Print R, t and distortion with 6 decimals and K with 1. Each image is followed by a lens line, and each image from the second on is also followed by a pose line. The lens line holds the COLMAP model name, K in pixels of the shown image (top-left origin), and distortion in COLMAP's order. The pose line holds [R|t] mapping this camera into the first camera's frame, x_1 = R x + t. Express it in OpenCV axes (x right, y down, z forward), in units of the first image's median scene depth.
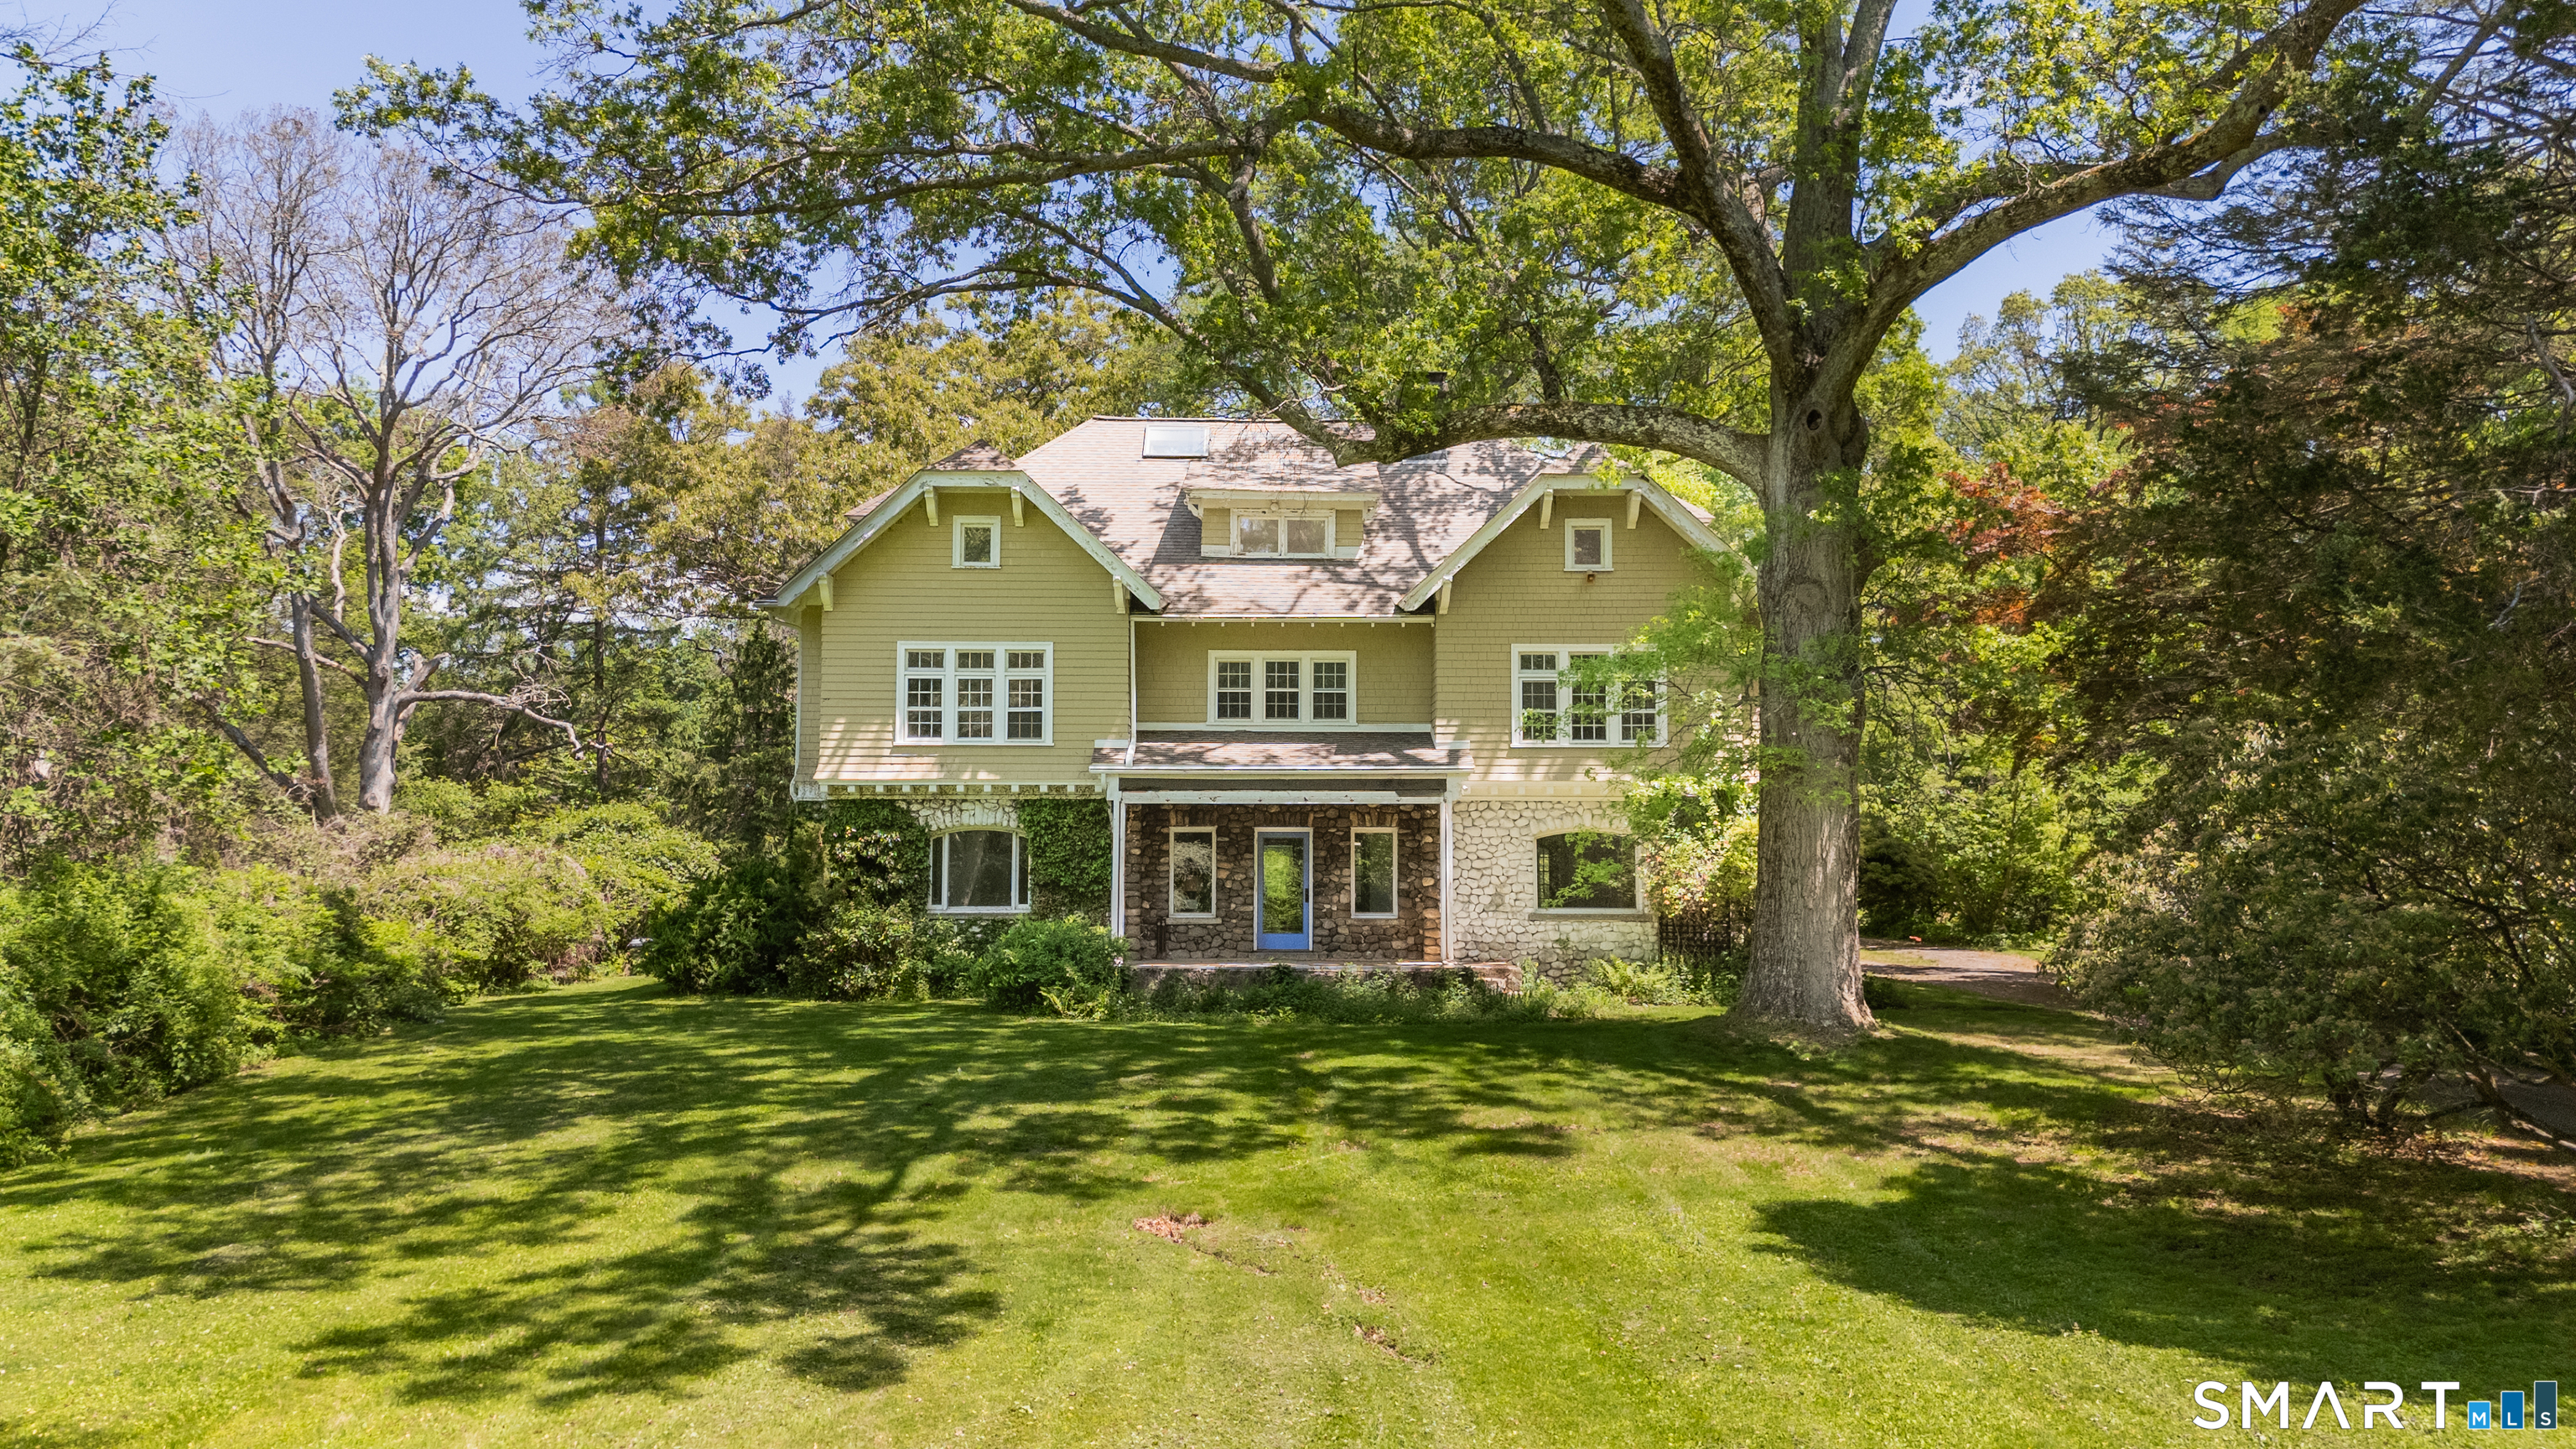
lens RADIAL K [[1925.6, 0, 1288.0], [0, 1925.6, 724.5], [0, 0, 1]] dist [0.152670, -0.262989]
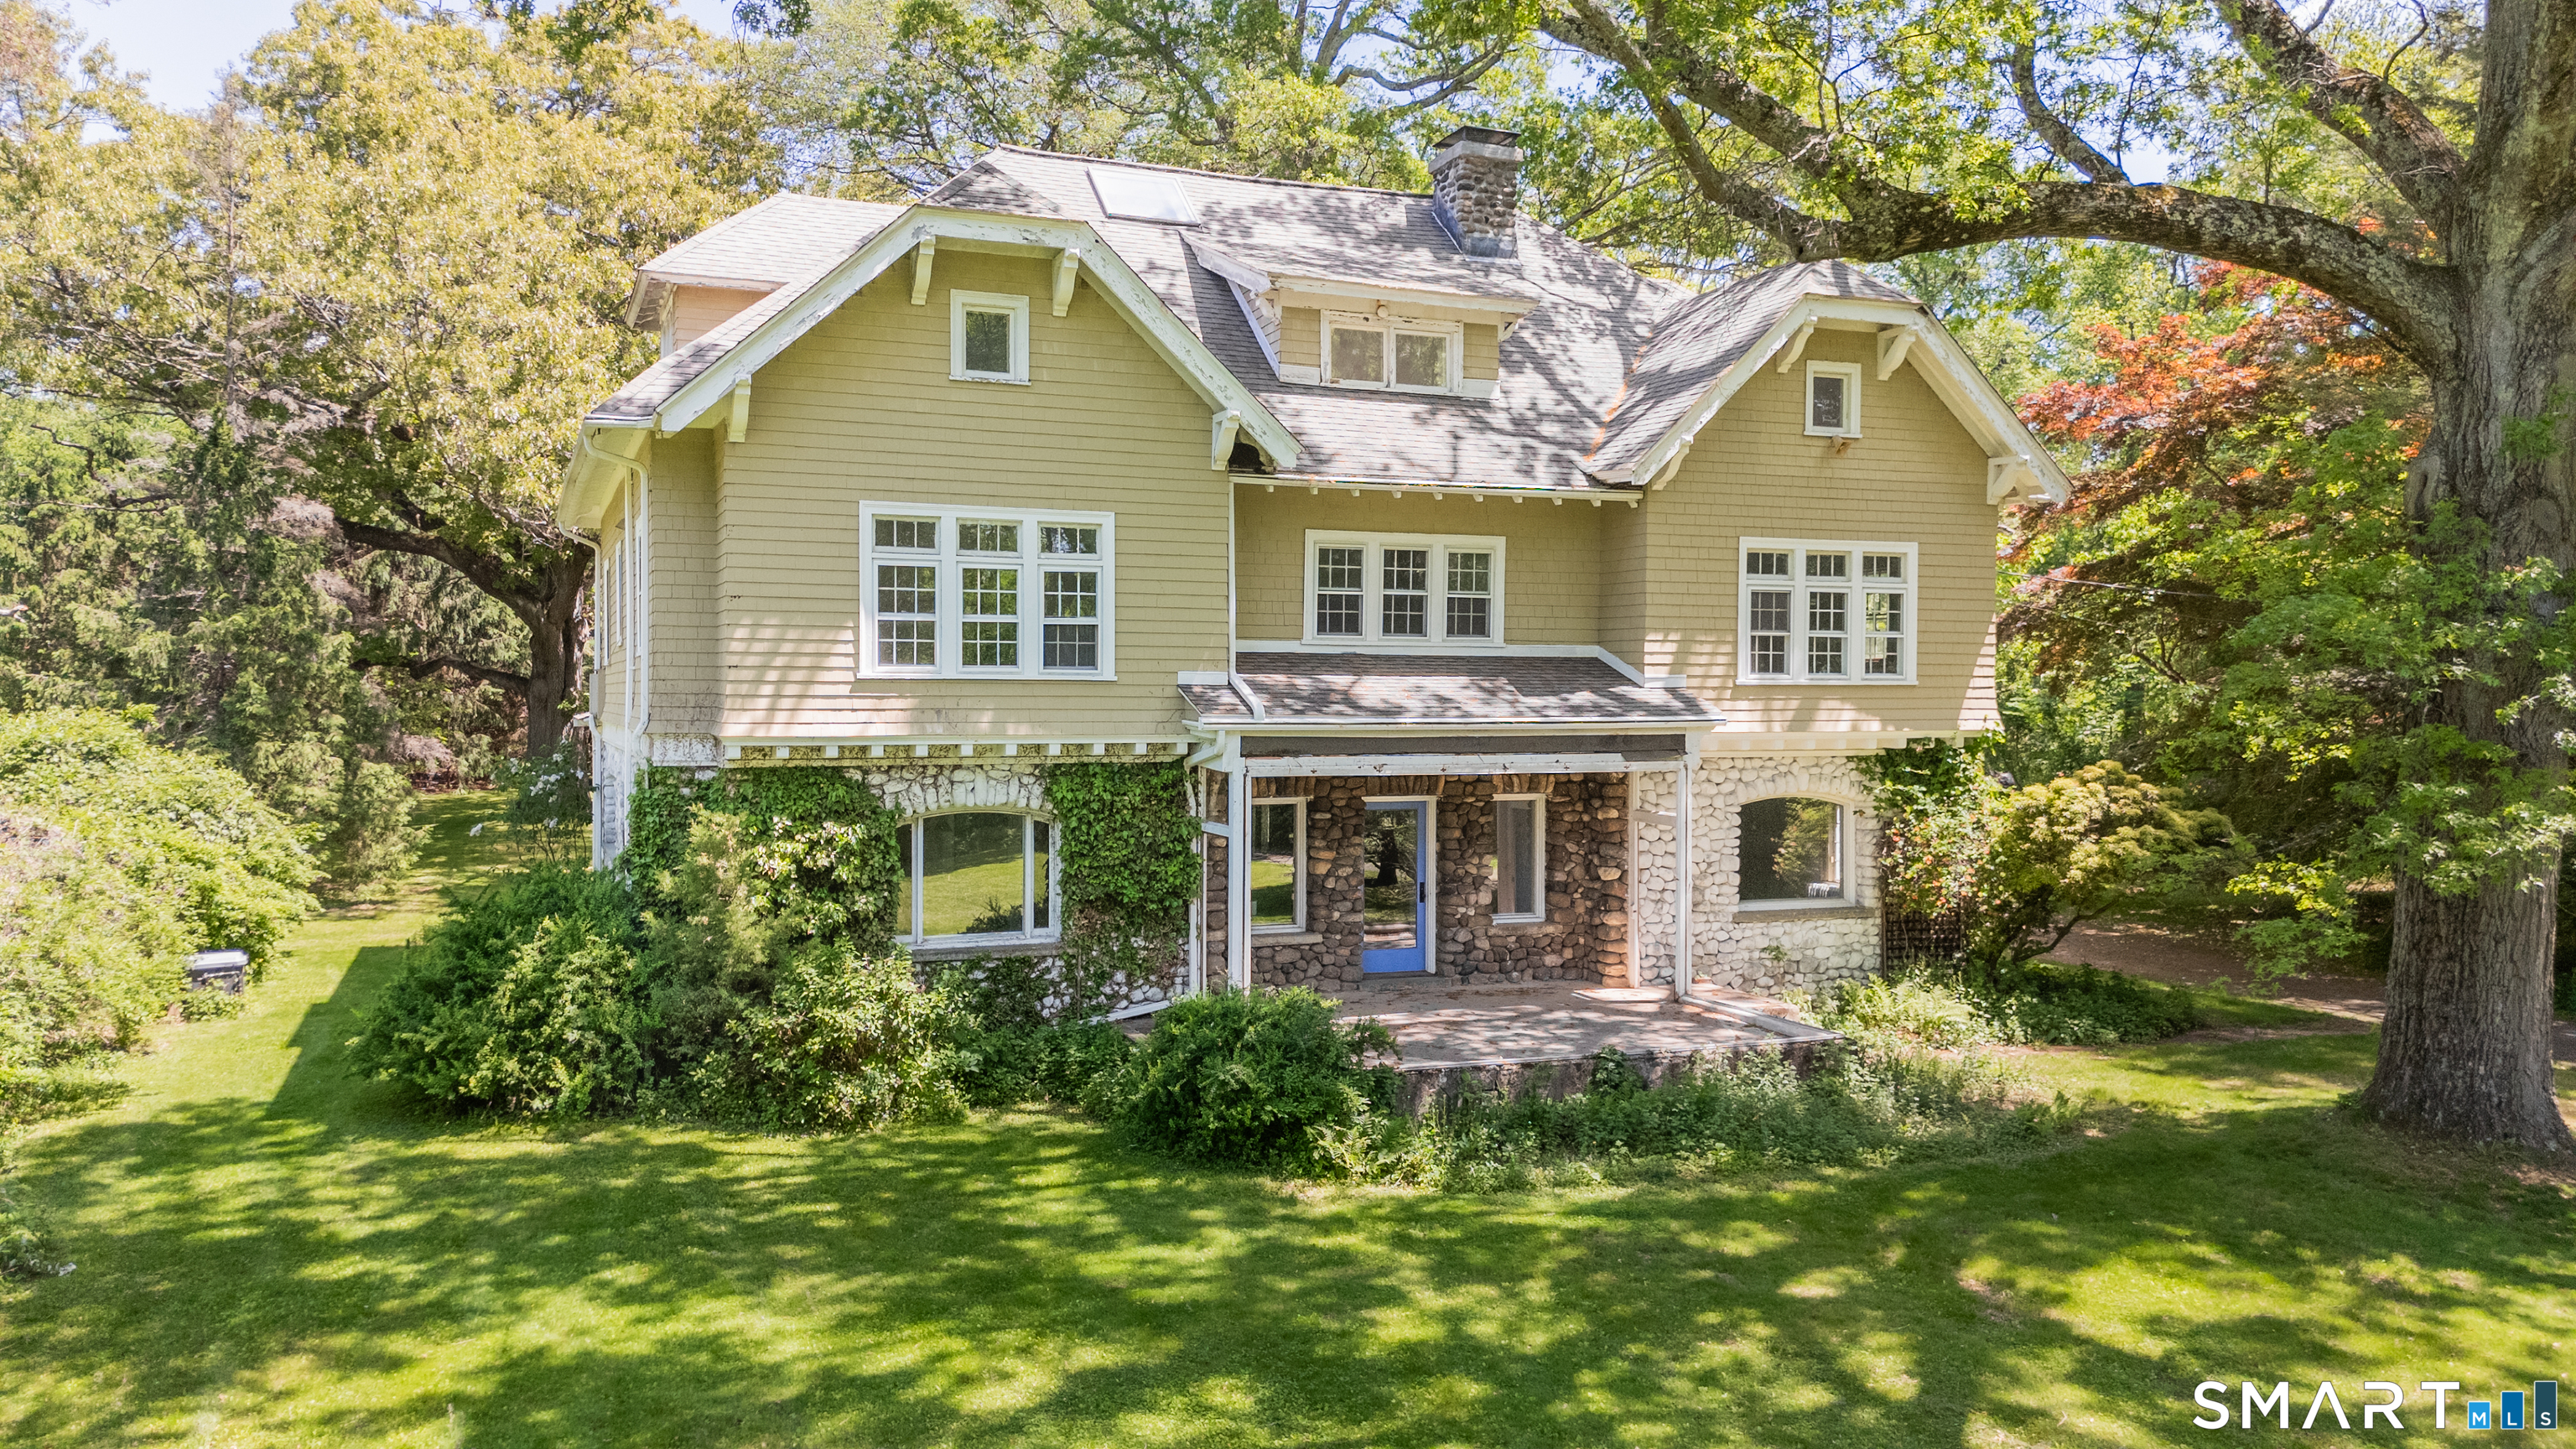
lens RADIAL K [[1925.6, 0, 1288.0], [0, 1925.6, 724.5], [0, 0, 1]] dist [0.152670, -0.262989]
pose [[0.930391, -0.004346, 0.366543, -0.296119], [-0.031443, 0.995298, 0.091611, -0.033374], [-0.365217, -0.096759, 0.925880, 0.400876]]
